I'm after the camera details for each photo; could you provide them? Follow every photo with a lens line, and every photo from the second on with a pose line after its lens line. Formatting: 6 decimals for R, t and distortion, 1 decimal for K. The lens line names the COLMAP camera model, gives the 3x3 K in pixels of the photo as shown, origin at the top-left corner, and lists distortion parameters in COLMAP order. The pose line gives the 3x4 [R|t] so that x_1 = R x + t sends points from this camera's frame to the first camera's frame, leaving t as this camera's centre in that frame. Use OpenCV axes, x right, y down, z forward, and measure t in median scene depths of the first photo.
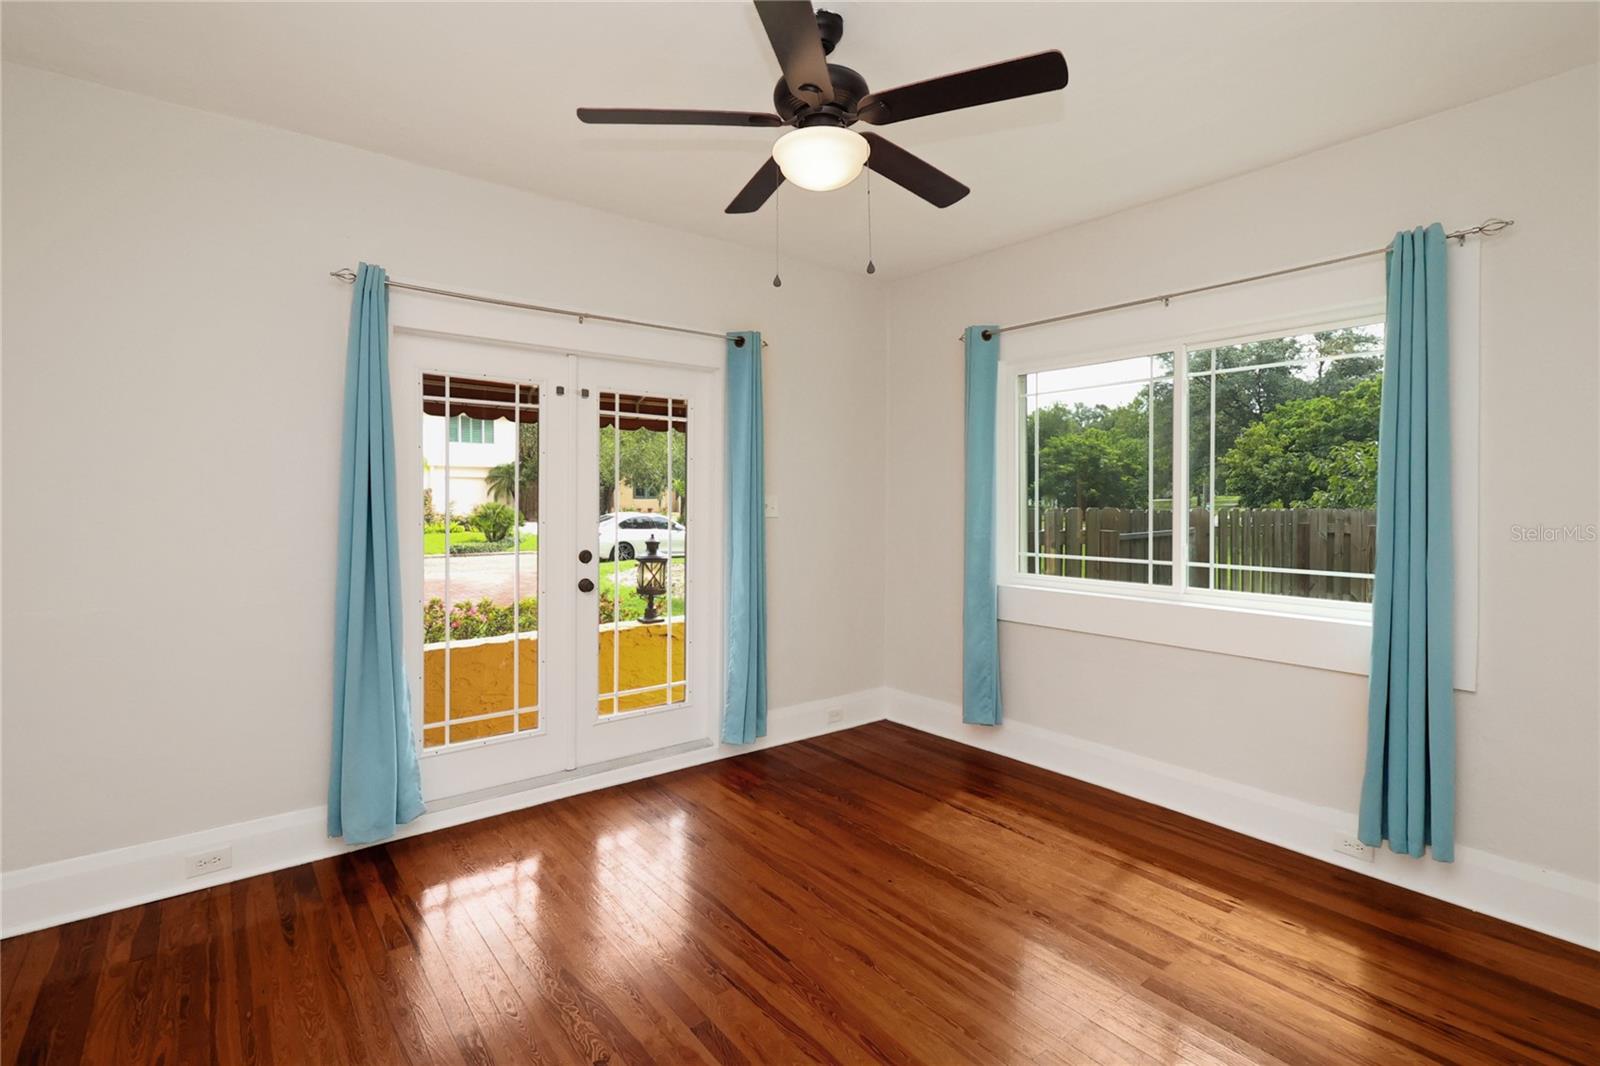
lens RADIAL K [[741.9, 0, 807.8], [0, 741.9, 531.8], [0, 0, 1]] dist [-0.000342, -0.000649]
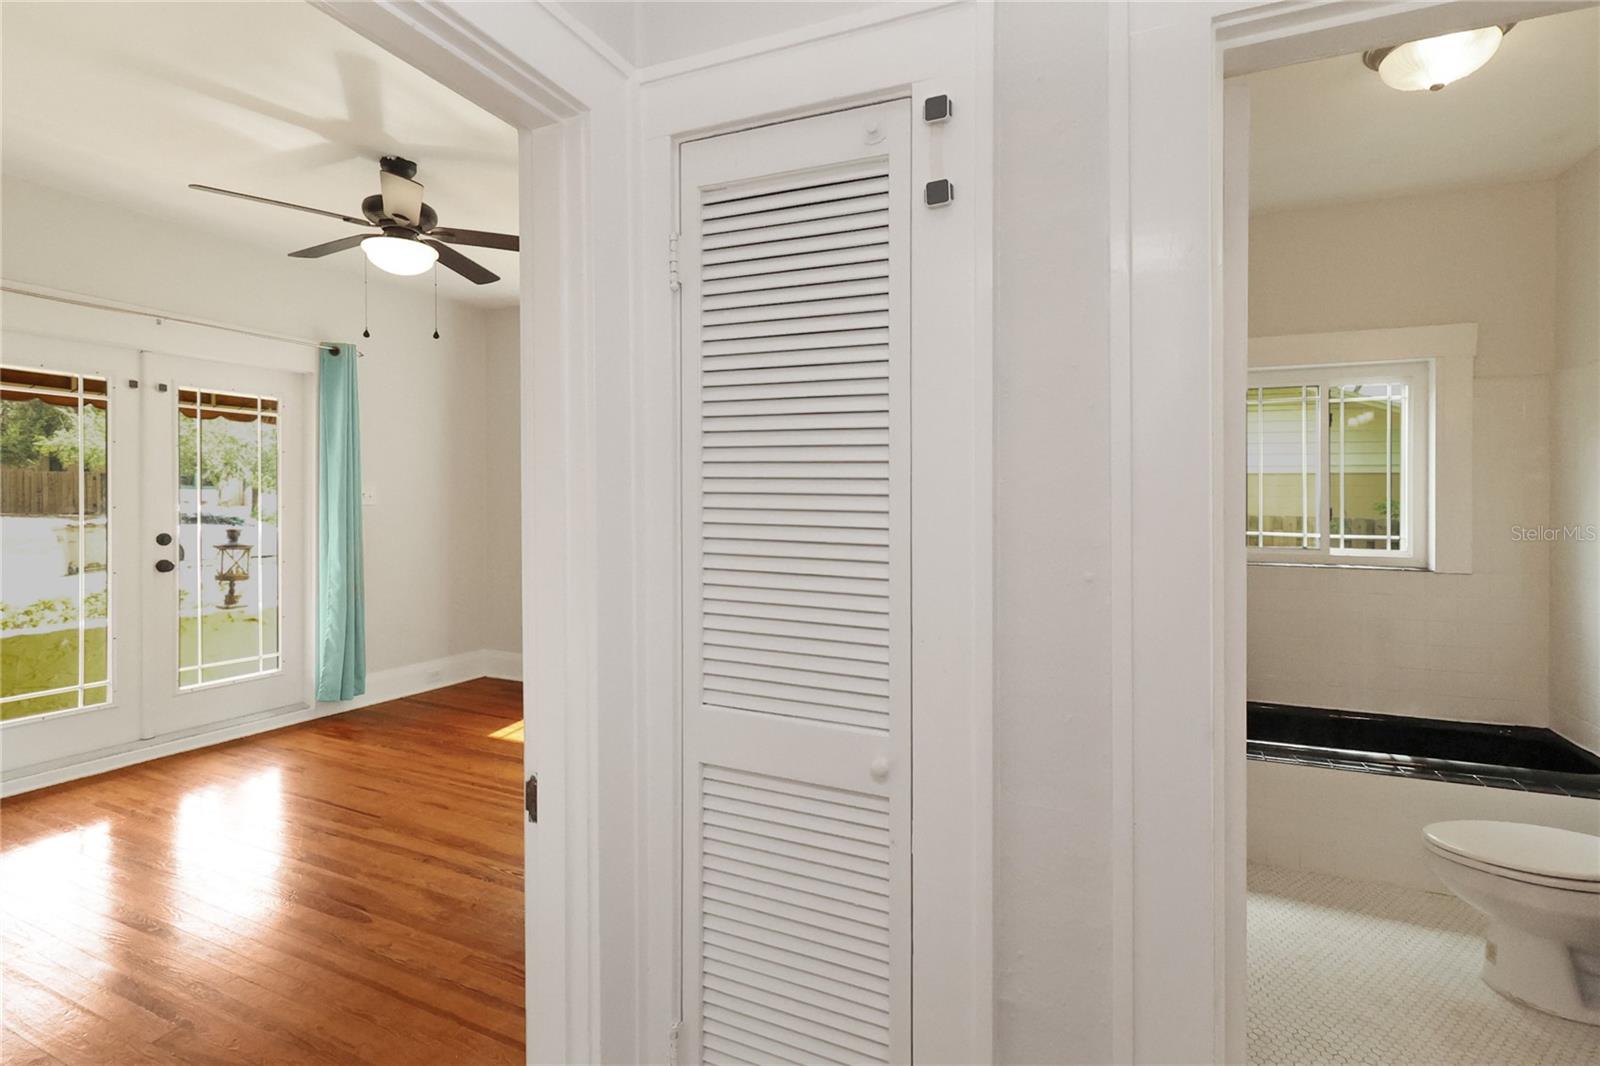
lens RADIAL K [[741.9, 0, 840.1], [0, 741.9, 529.2], [0, 0, 1]] dist [-0.000342, -0.000649]
pose [[0.875177, -0.006961, 0.483753, 0.038280], [0.007033, 0.999974, 0.001667, 0.024237], [-0.483752, 0.001943, 0.875203, -0.409890]]
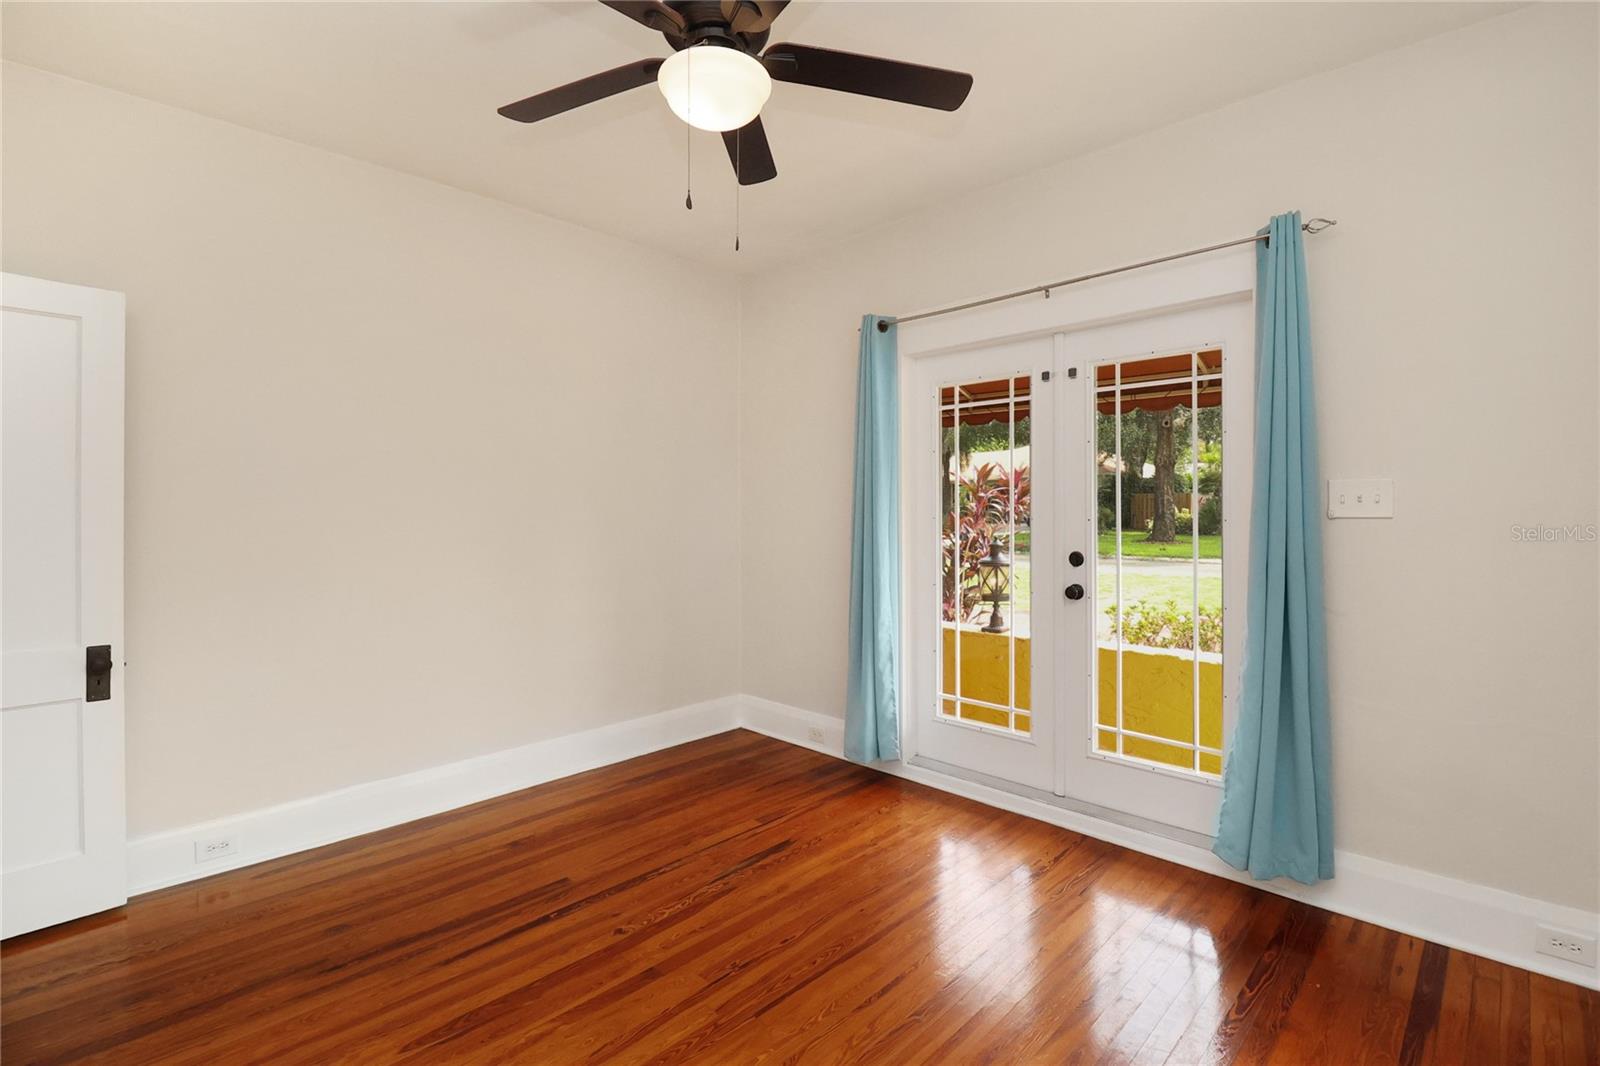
lens RADIAL K [[741.9, 0, 797.8], [0, 741.9, 528.5], [0, 0, 1]] dist [-0.000342, -0.000649]
pose [[0.134699, 0.011664, -0.990818, 0.515910], [-0.047382, 0.998863, 0.005317, 0.009548], [0.989753, 0.046231, 0.135099, 0.547051]]
